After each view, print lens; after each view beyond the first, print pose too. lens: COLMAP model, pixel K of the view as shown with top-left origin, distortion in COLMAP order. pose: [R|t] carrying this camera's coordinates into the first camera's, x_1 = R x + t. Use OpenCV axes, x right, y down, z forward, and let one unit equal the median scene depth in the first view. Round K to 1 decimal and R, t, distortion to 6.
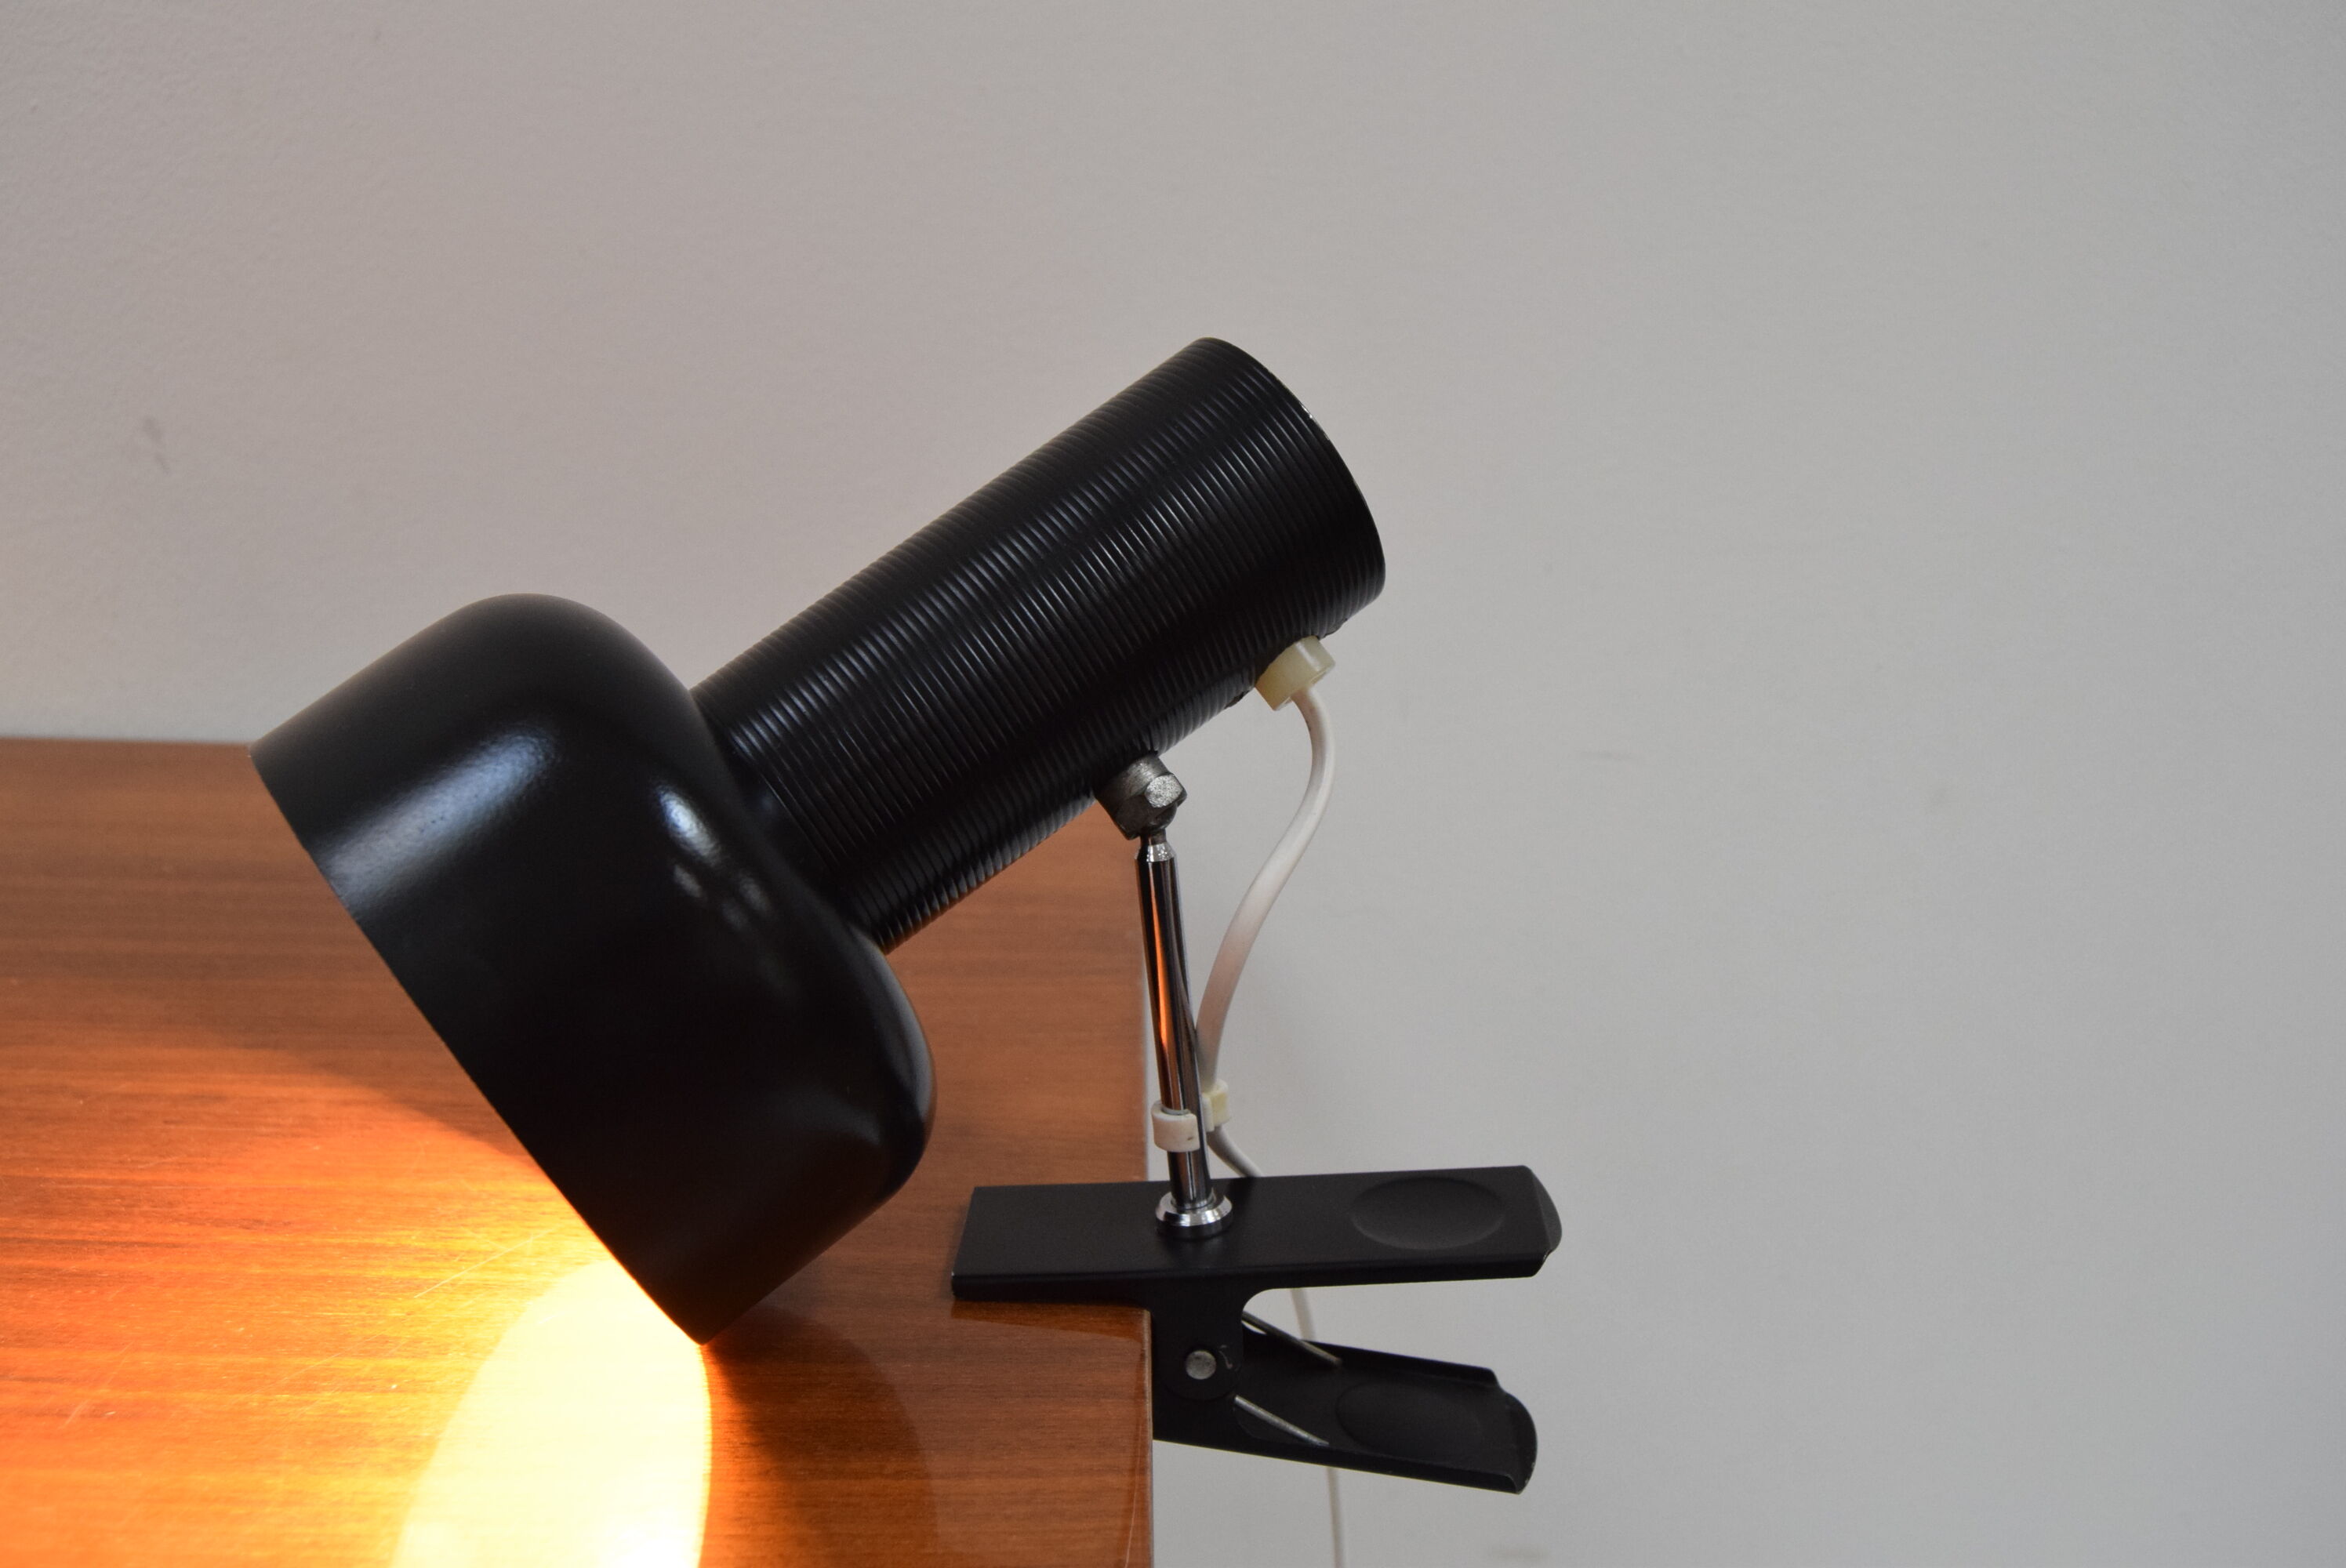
lens RADIAL K [[2326.6, 0, 1166.9], [0, 2326.6, 790.0], [0, 0, 1]] dist [-0.050358, 0.000000]
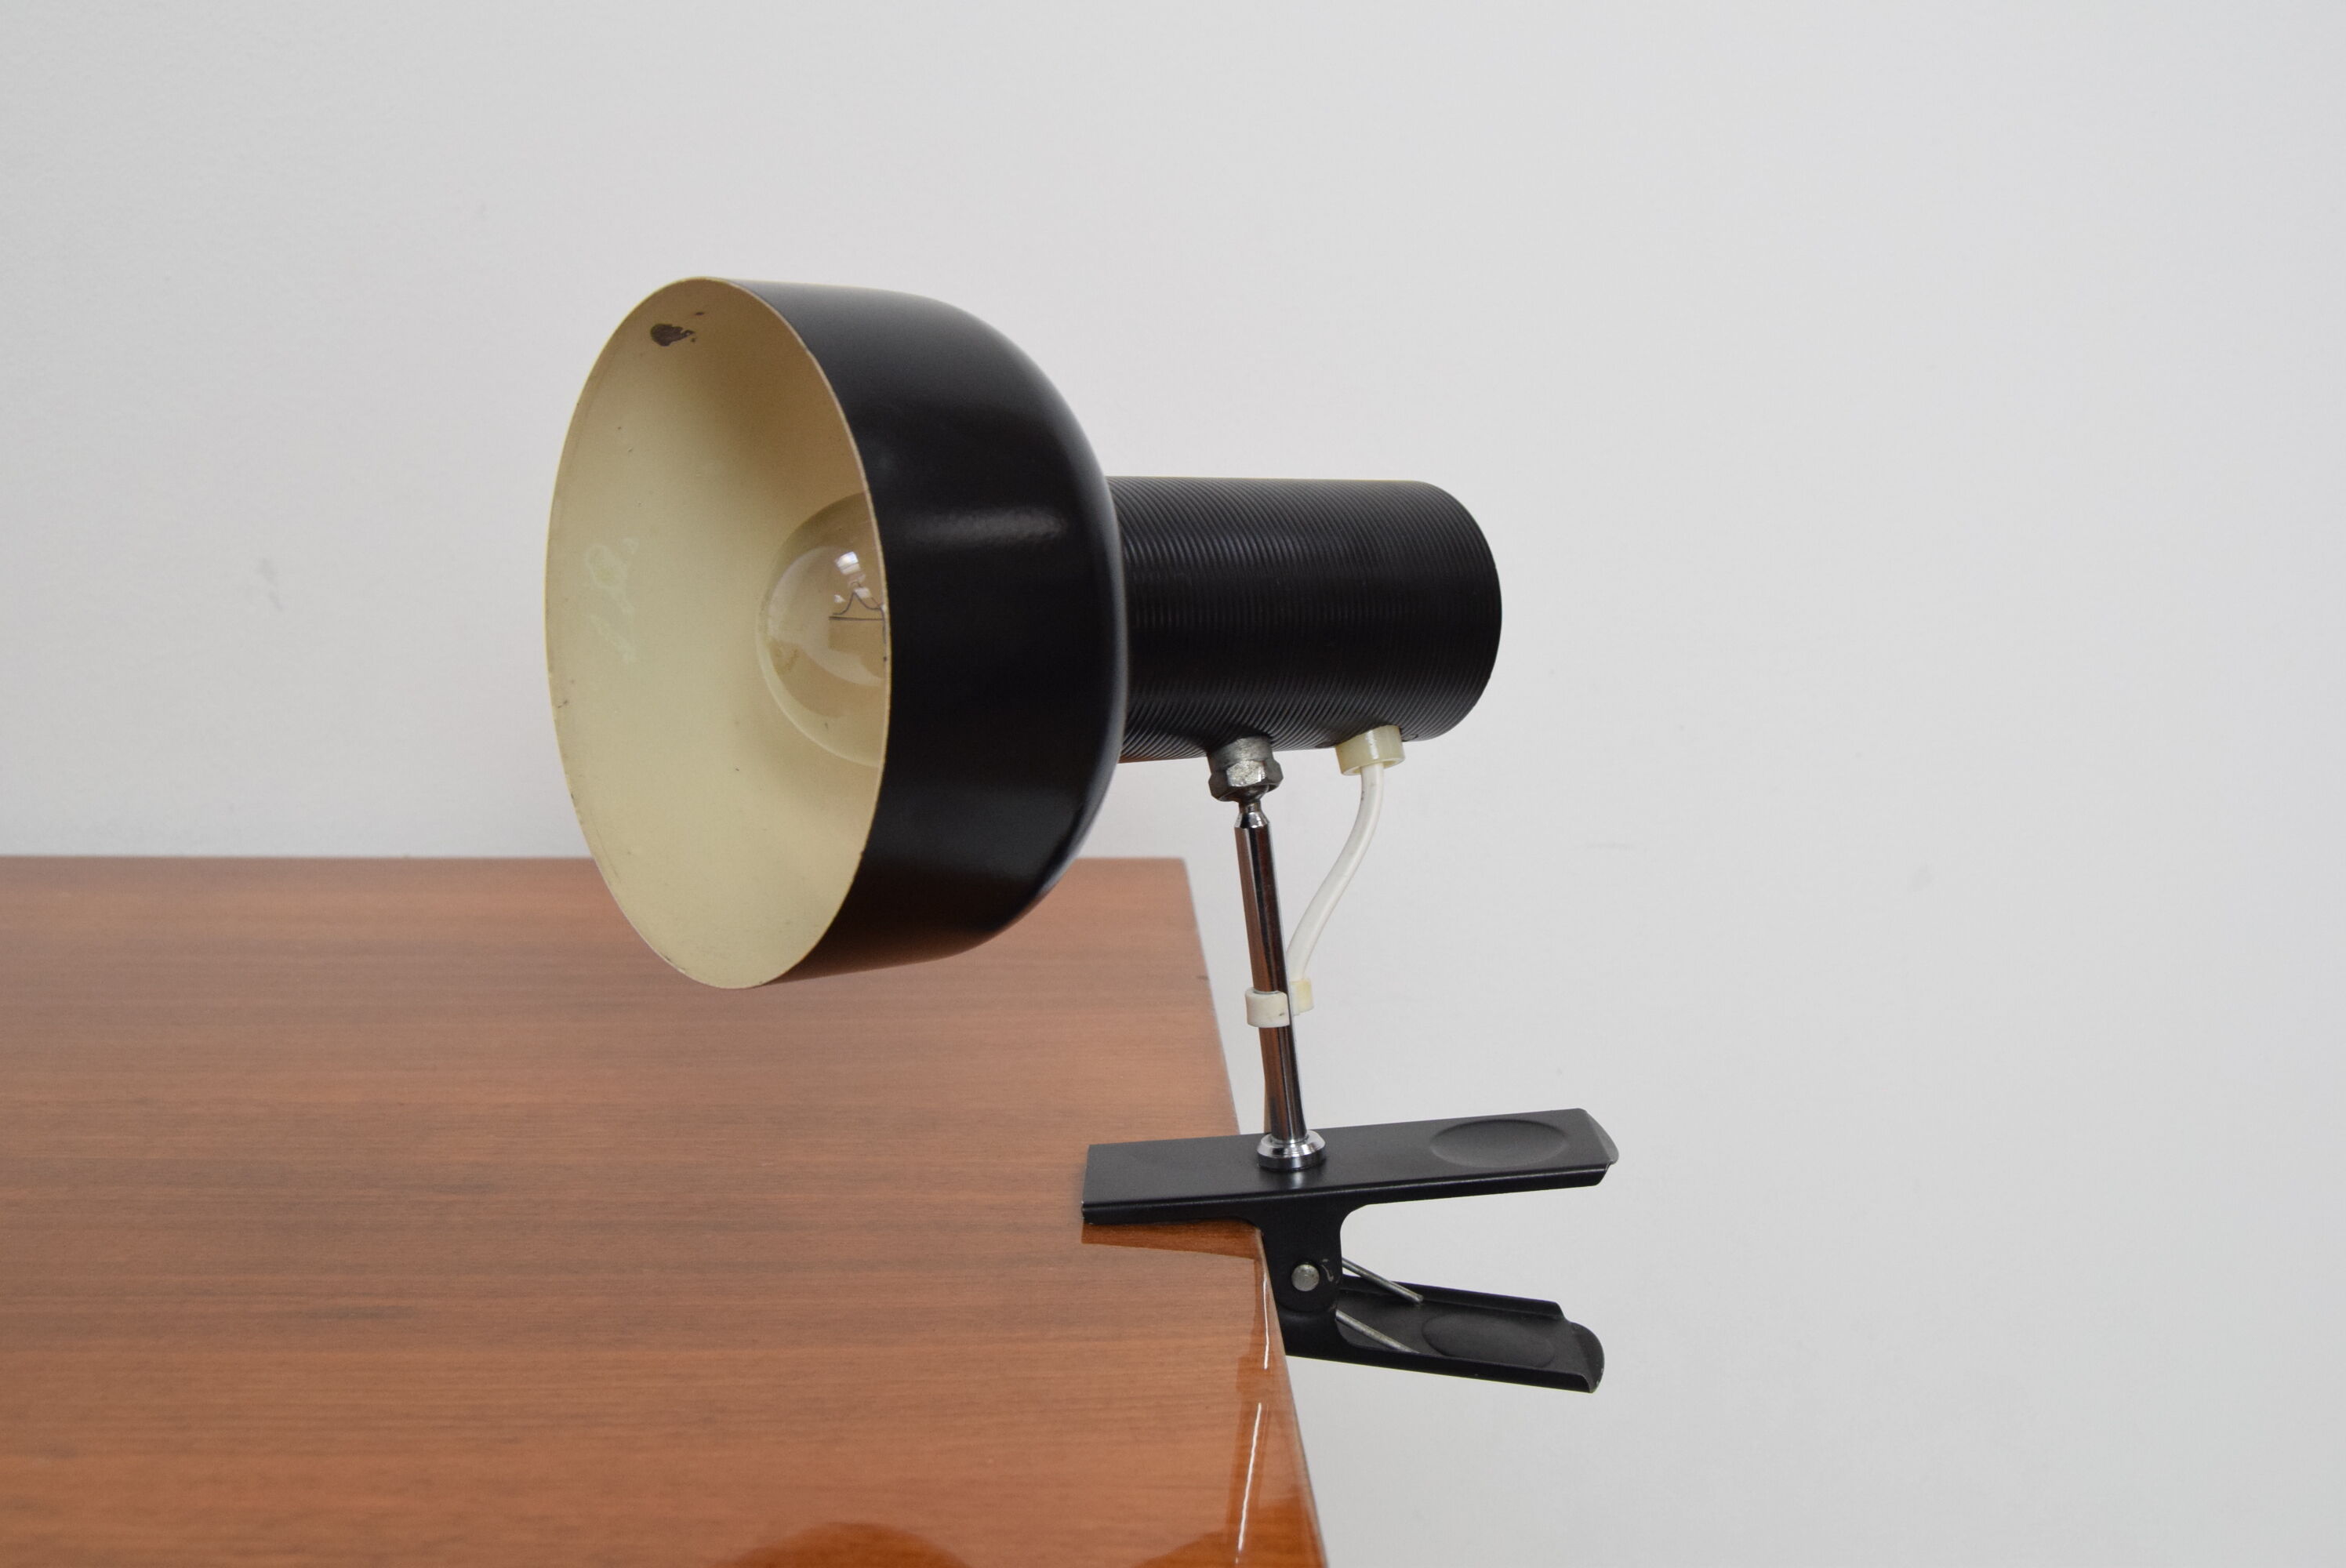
lens RADIAL K [[2326.6, 0, 1175.9], [0, 2326.6, 781.3], [0, 0, 1]] dist [-0.050358, 0.000000]
pose [[0.999485, -0.023344, 0.022039, -0.066048], [0.025649, 0.993501, -0.110895, 0.129244], [-0.019307, 0.111403, 0.993588, -0.139861]]
